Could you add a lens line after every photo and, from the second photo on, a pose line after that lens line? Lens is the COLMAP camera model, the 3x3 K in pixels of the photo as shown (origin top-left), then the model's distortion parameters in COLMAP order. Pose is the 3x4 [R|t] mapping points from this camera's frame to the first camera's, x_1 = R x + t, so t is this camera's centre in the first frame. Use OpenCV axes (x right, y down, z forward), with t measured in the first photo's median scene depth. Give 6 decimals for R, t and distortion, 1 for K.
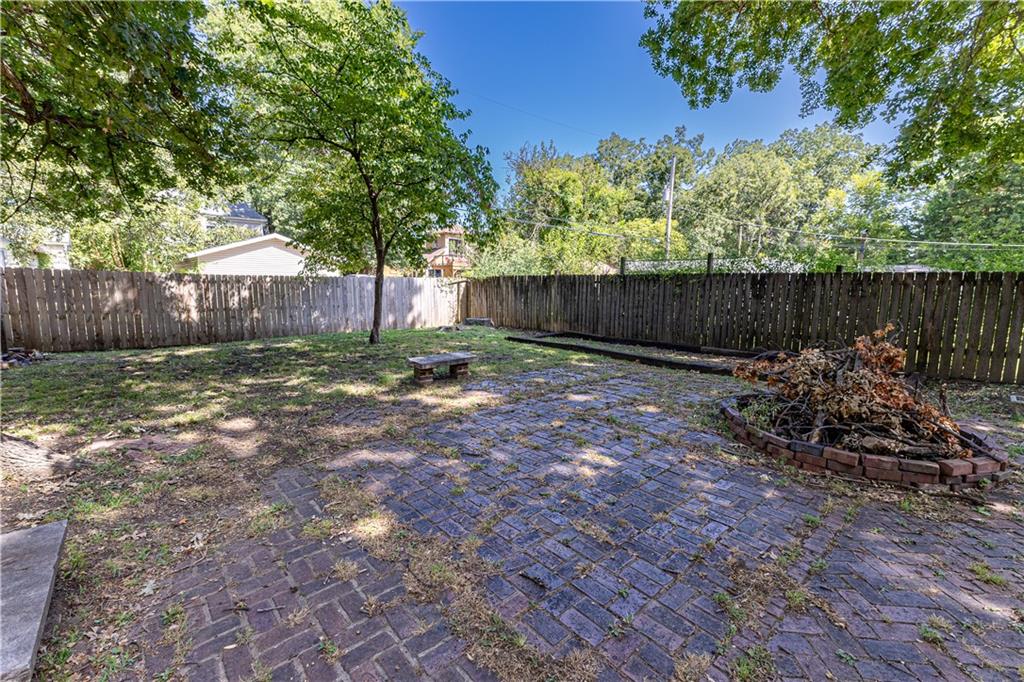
lens RADIAL K [[427.5, 0, 512.0], [0, 427.5, 341.0], [0, 0, 1]] dist [0.016337, -0.000791]
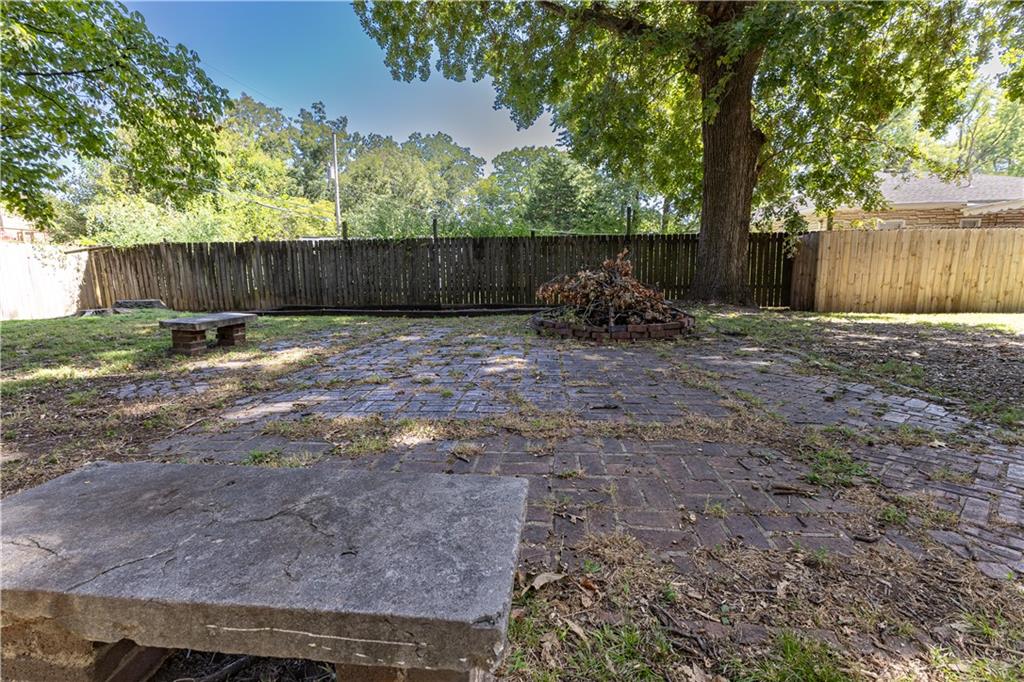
lens RADIAL K [[427.5, 0, 512.0], [0, 427.5, 341.0], [0, 0, 1]] dist [0.016337, -0.000791]
pose [[0.747553, -0.127148, 0.651919, -0.129678], [0.102876, 0.991827, 0.075476, 0.037039], [-0.656187, 0.010644, 0.754523, 0.038569]]
